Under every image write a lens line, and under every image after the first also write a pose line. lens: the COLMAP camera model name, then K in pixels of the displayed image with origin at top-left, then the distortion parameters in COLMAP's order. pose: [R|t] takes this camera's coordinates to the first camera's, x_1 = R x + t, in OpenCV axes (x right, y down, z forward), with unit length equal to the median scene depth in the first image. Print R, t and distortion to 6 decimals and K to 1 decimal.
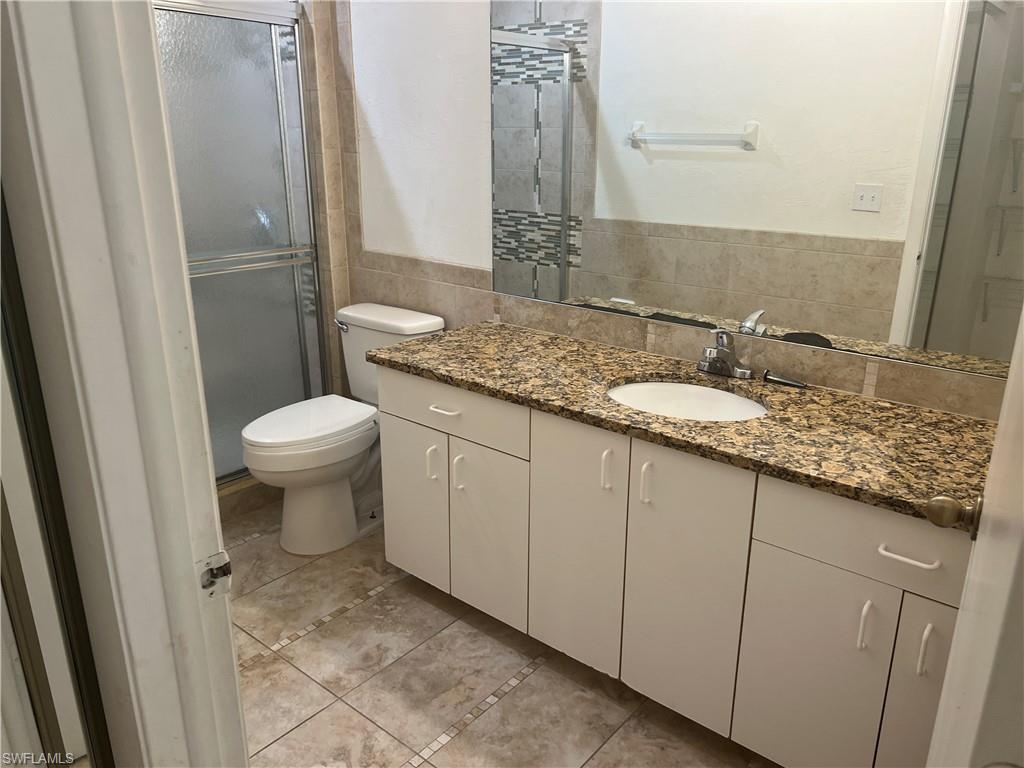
lens RADIAL K [[767.5, 0, 518.0], [0, 767.5, 383.3], [0, 0, 1]] dist [0.066036, -0.074814]
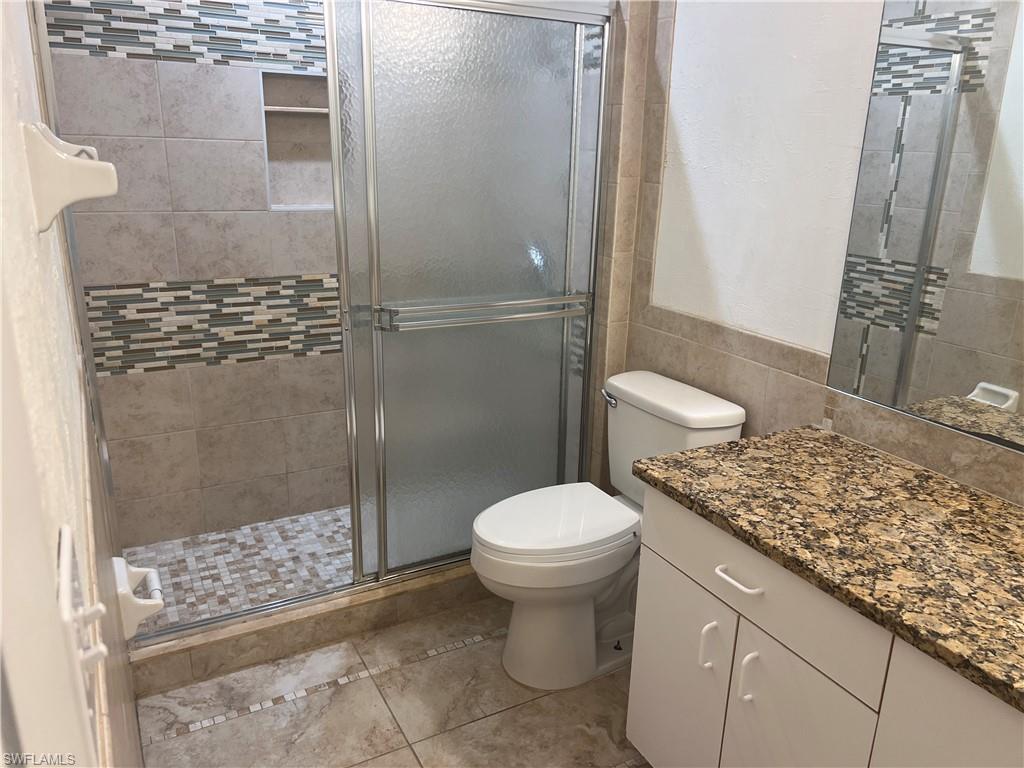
lens RADIAL K [[767.5, 0, 513.0], [0, 767.5, 390.6], [0, 0, 1]] dist [0.066036, -0.074814]
pose [[0.928580, 0.125202, -0.349376, -0.047002], [-0.129697, 0.991497, 0.010599, -0.079640], [0.347733, 0.035471, 0.936922, 0.224857]]
